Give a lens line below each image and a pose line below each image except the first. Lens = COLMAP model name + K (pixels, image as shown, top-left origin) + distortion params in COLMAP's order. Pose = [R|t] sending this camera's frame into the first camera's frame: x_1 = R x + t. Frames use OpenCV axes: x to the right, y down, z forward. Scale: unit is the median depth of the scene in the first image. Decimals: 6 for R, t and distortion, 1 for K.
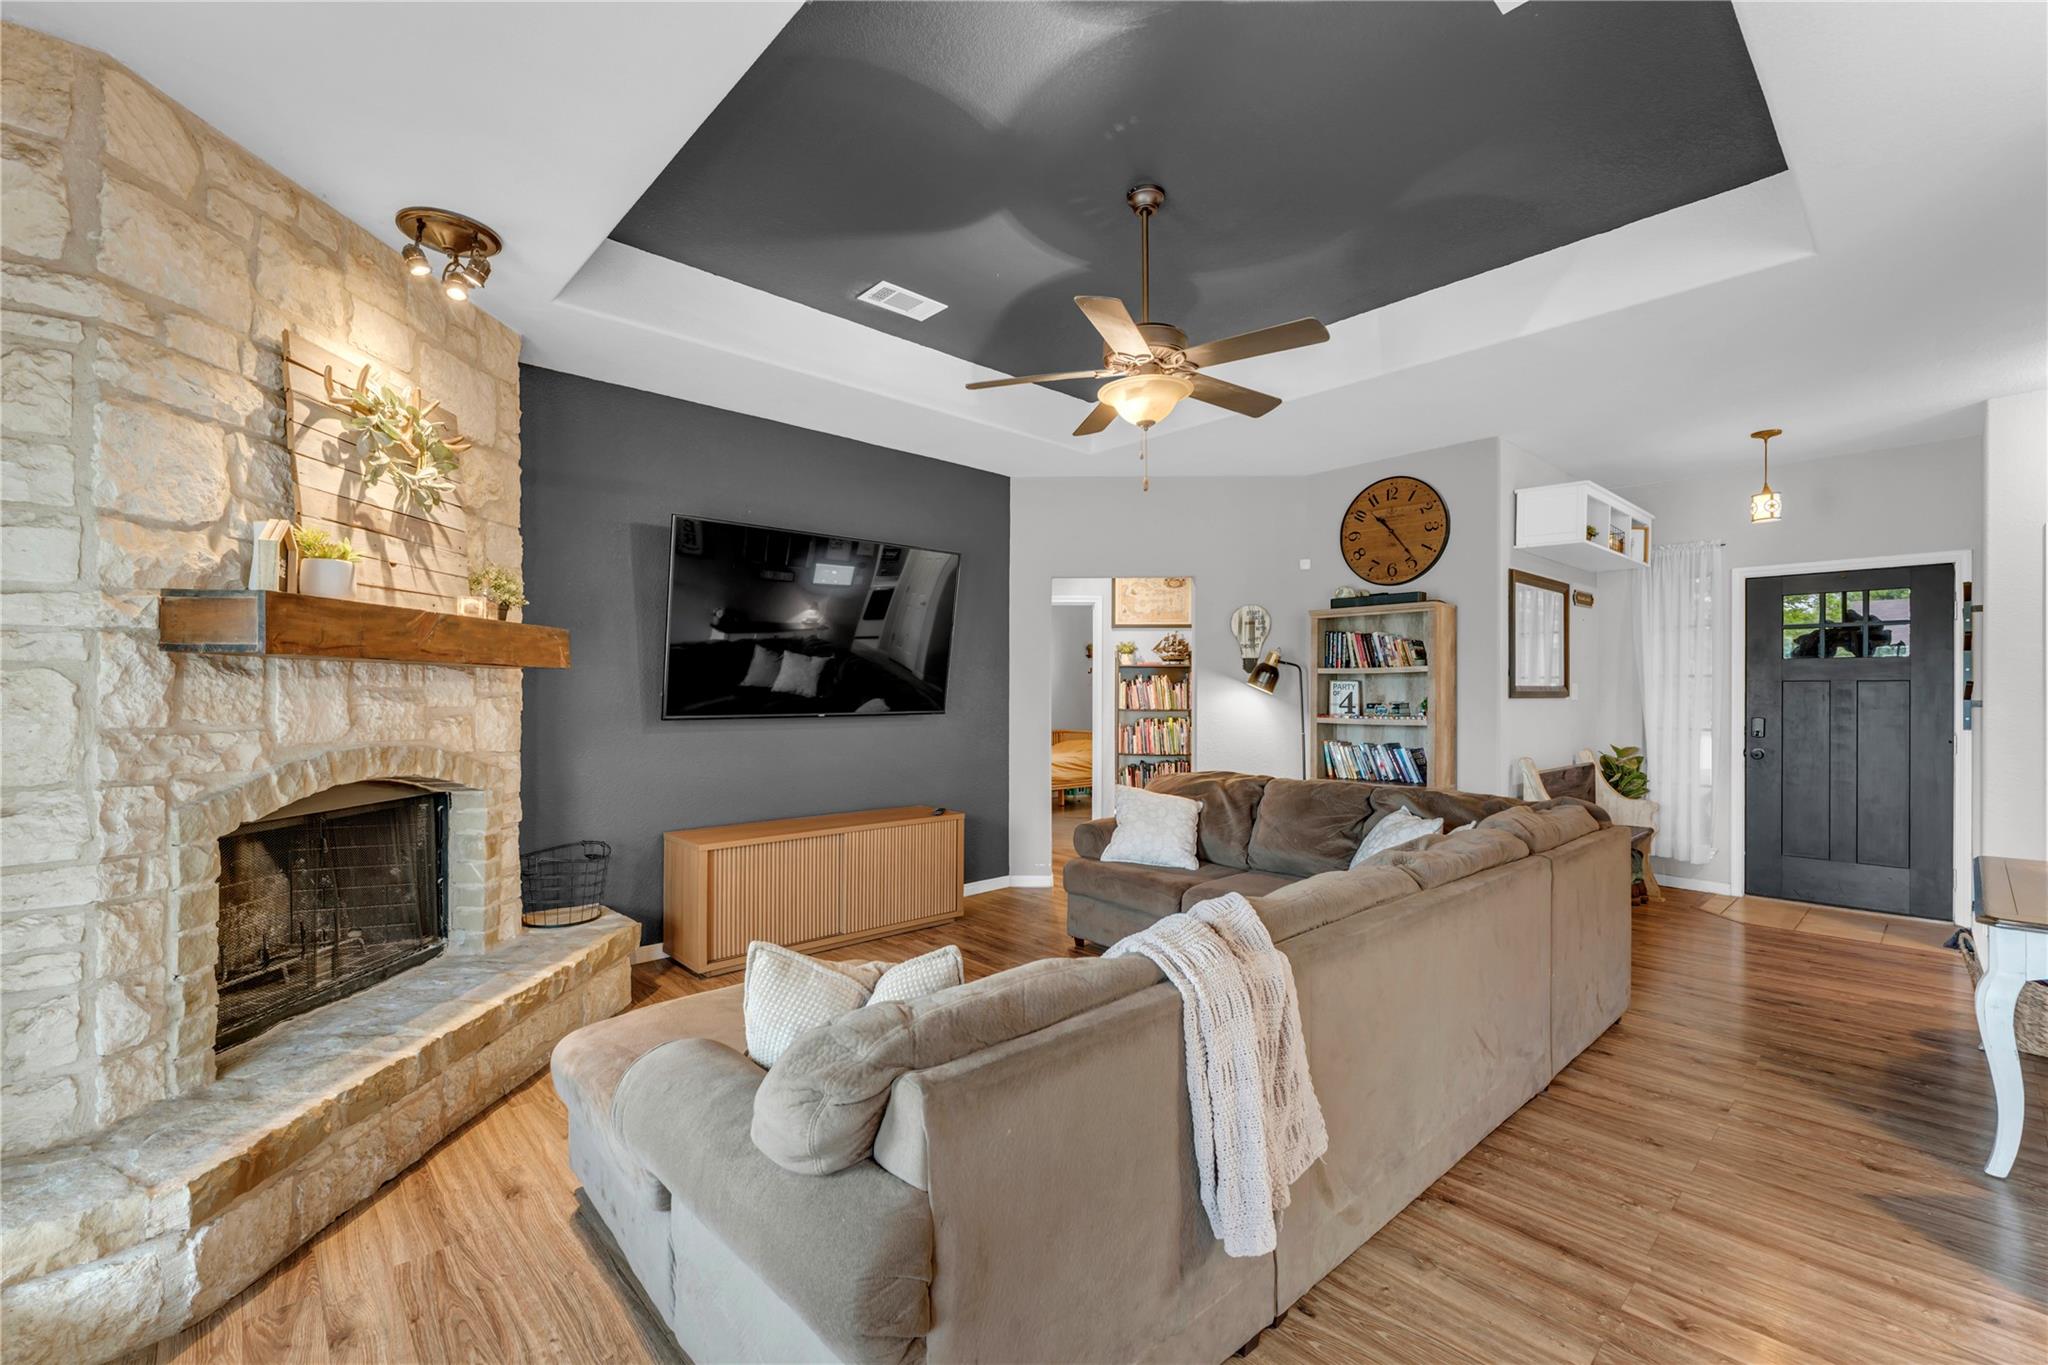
lens RADIAL K [[864.3, 0, 1021.0], [0, 864.3, 691.5], [0, 0, 1]] dist [-0.000731, 0.000179]
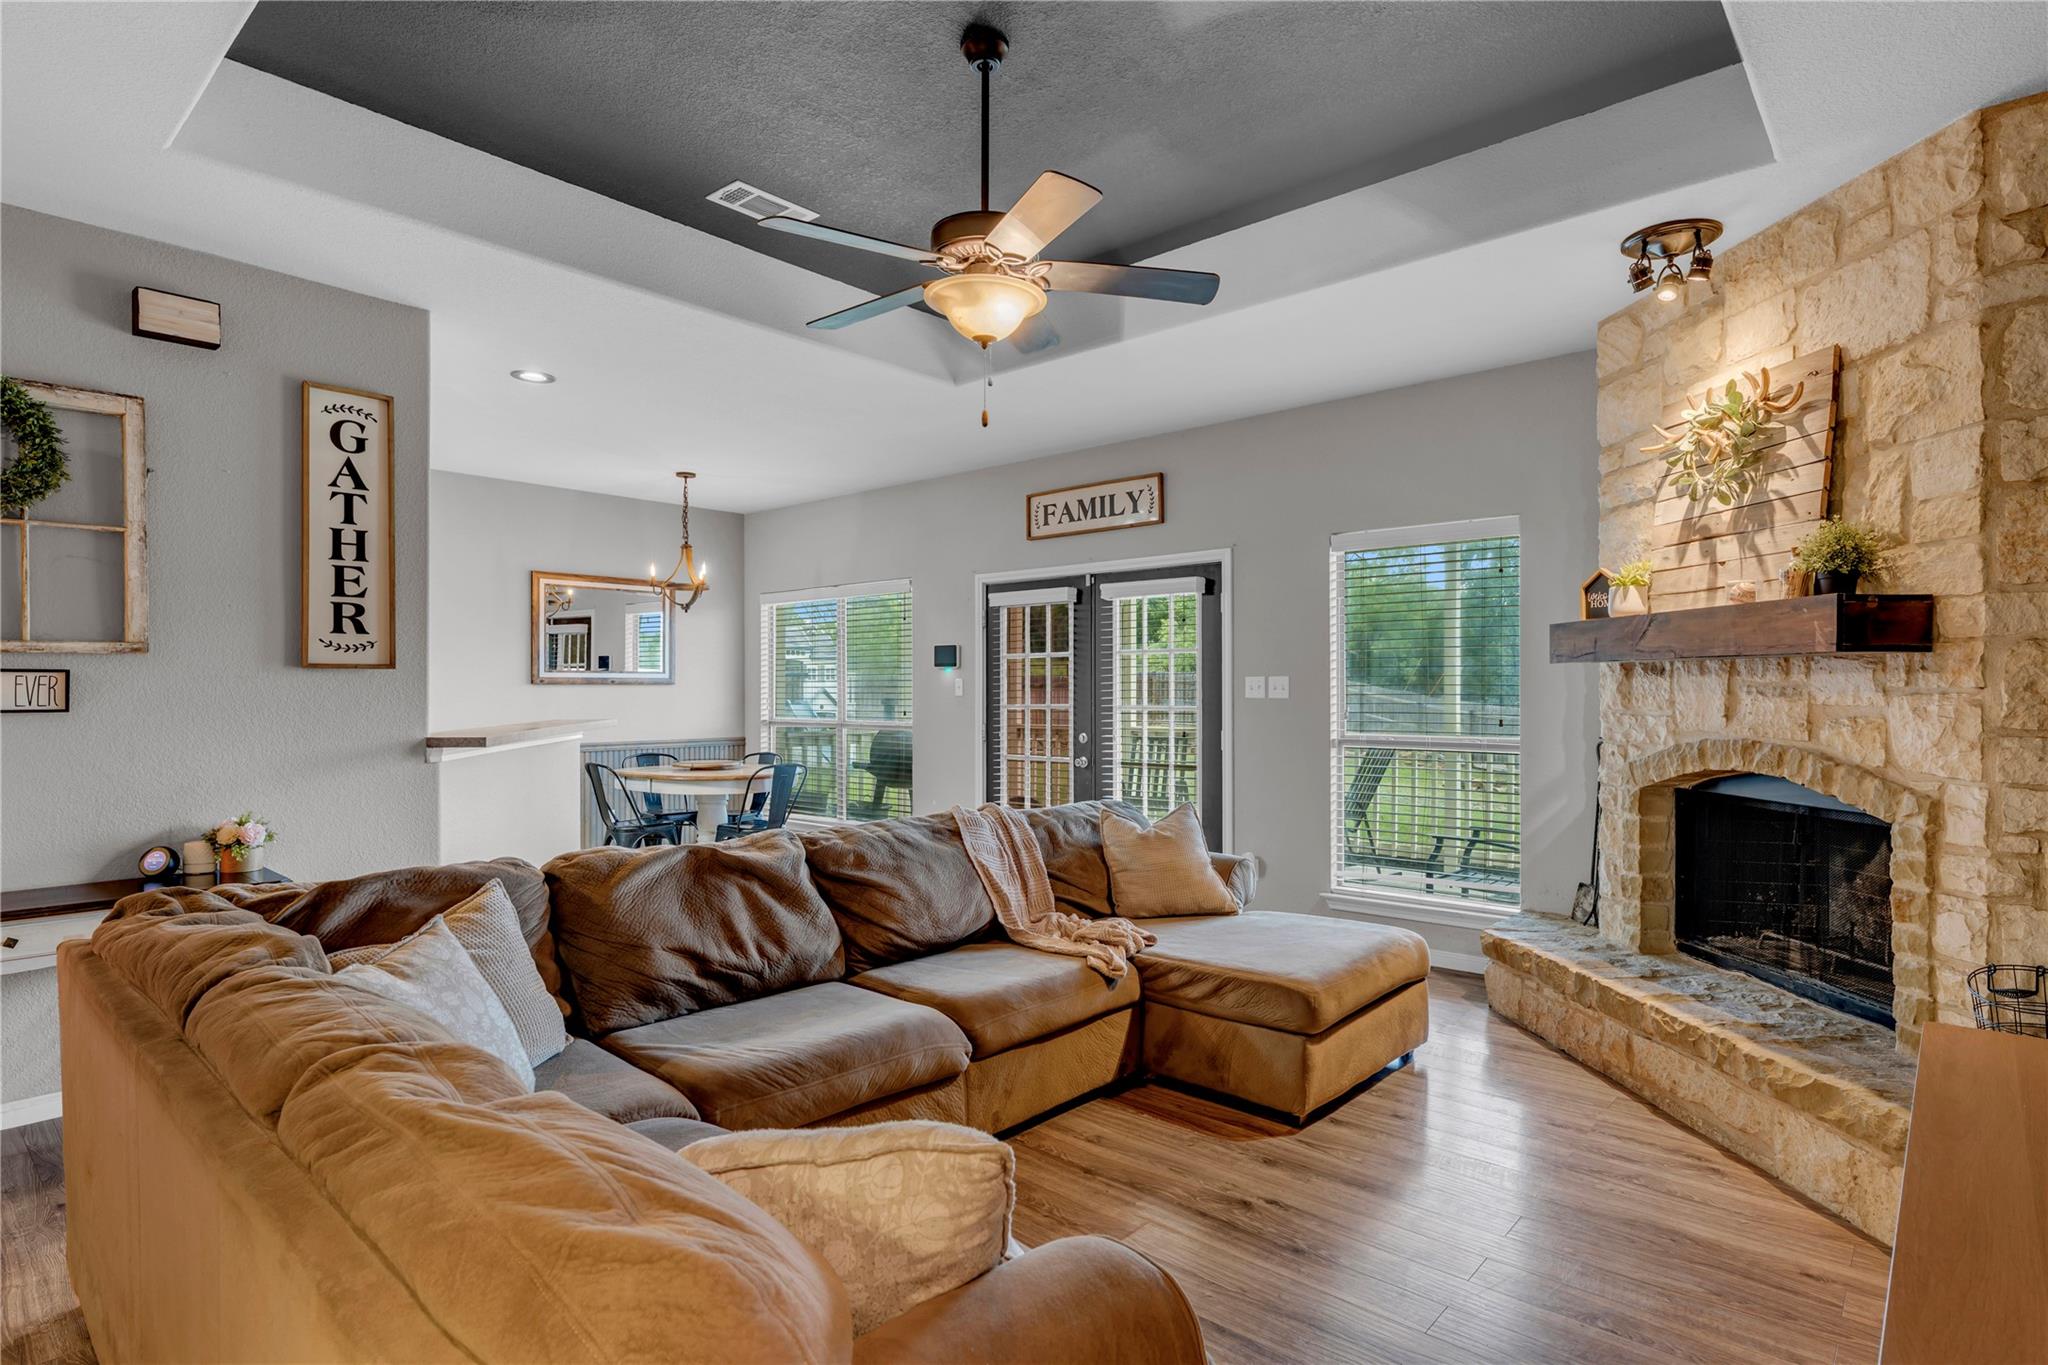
lens RADIAL K [[1057.1, 0, 1017.8], [0, 1057.1, 688.6], [0, 0, 1]] dist [-0.000275, -0.000027]
pose [[-0.995766, 0.003520, -0.091861, 0.239082], [0.003582, 0.999993, -0.000505, -0.000195], [0.091859, -0.000832, -0.995772, 2.315274]]
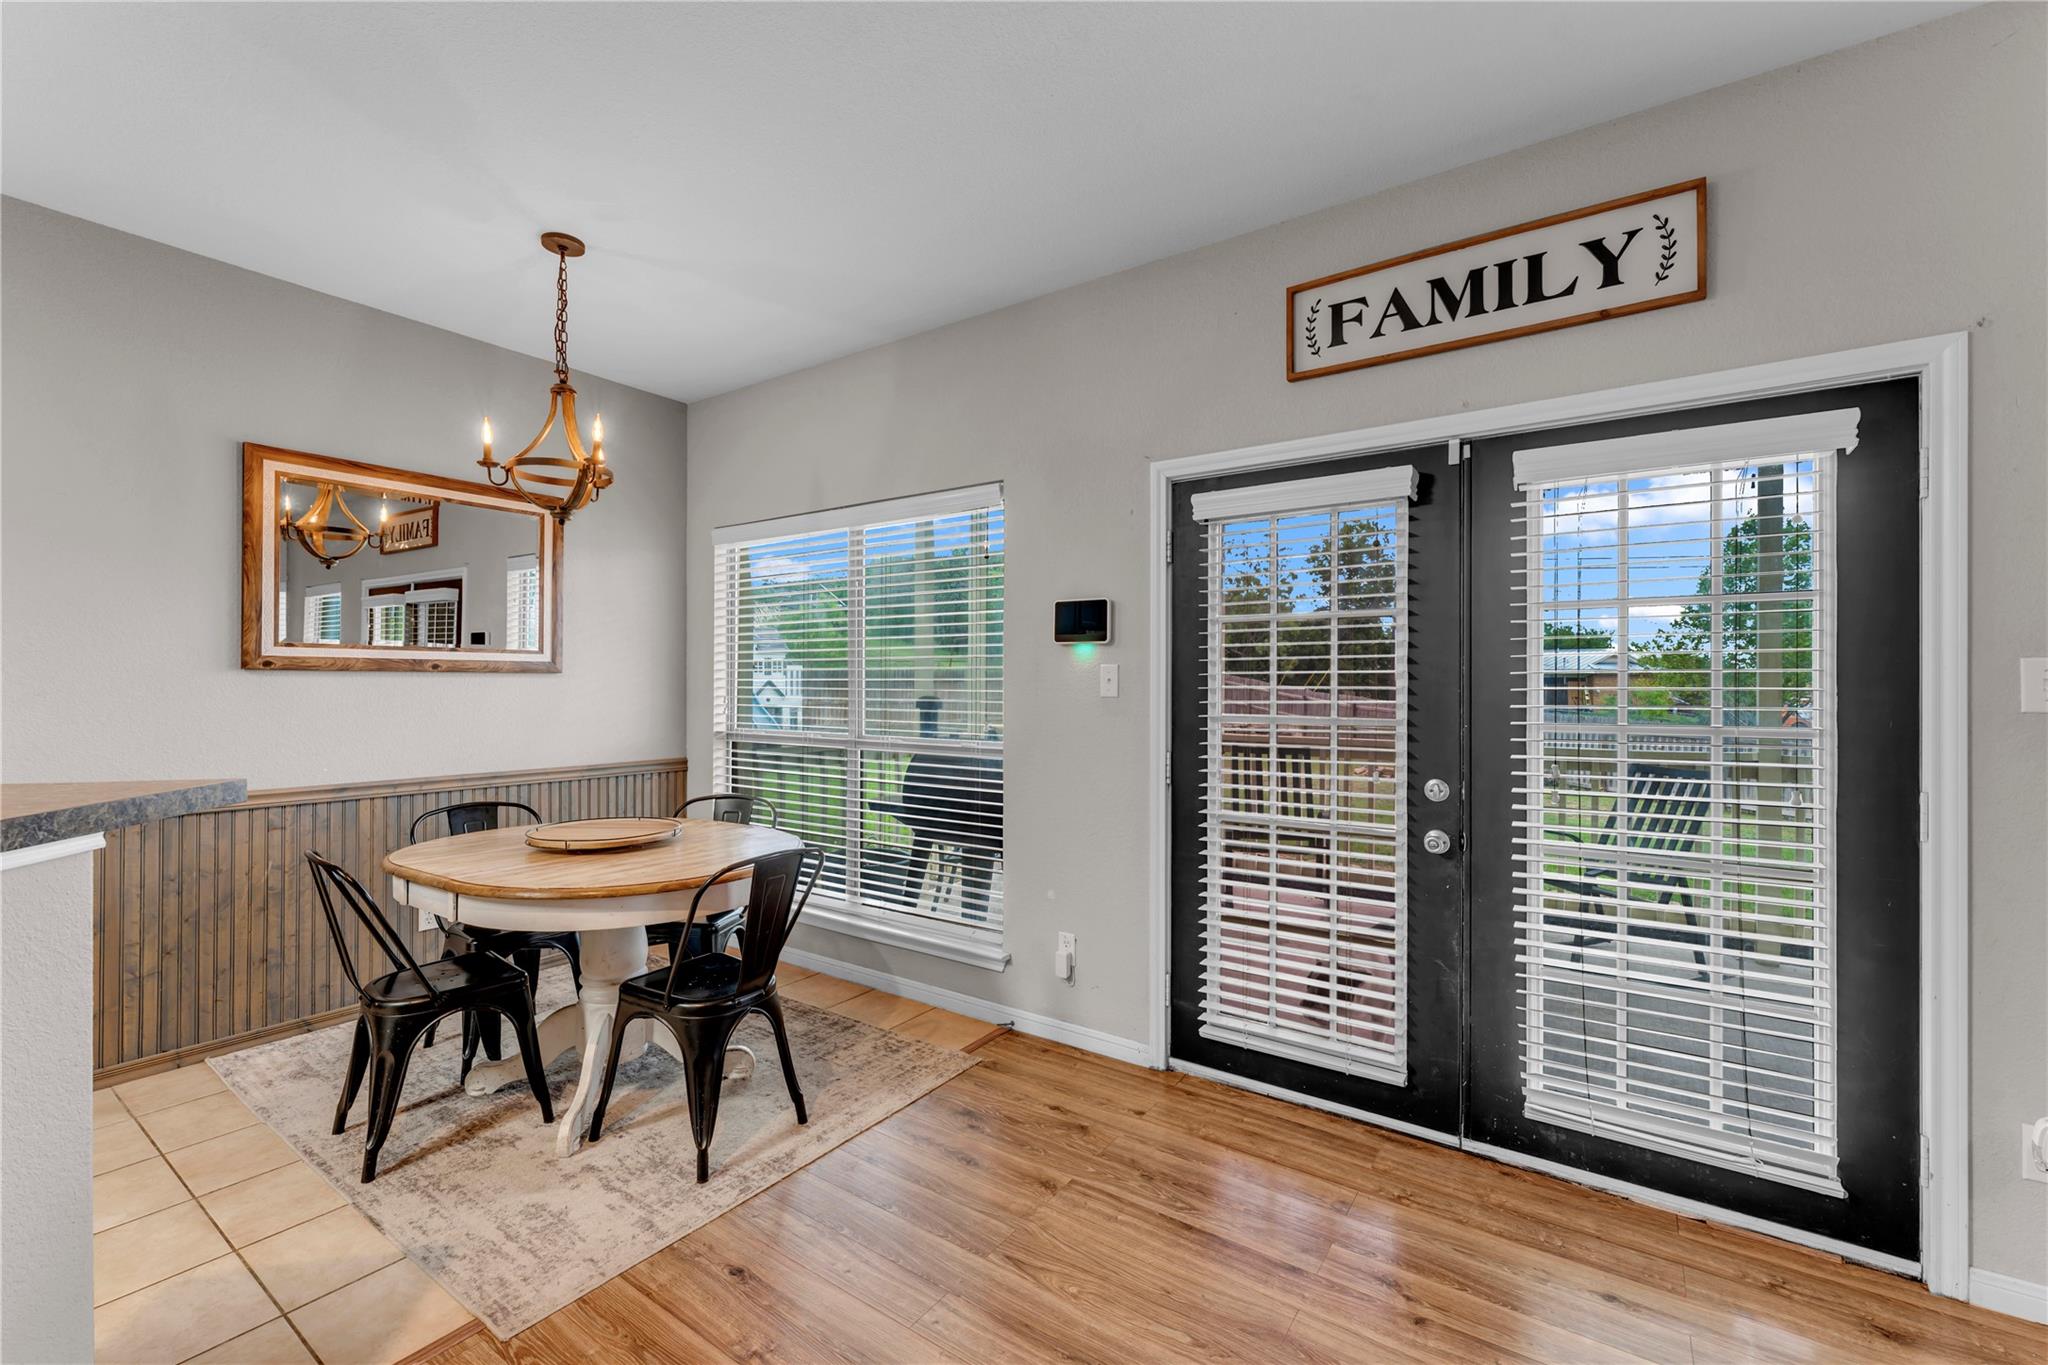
lens RADIAL K [[832.5, 0, 1035.1], [0, 832.5, 676.3], [0, 0, 1]] dist [-0.005310, 0.000911]
pose [[-0.974054, 0.000629, -0.226314, 0.498595], [0.000784, 1.000000, -0.000593, -0.010530], [0.226314, -0.000755, -0.974054, 0.628247]]
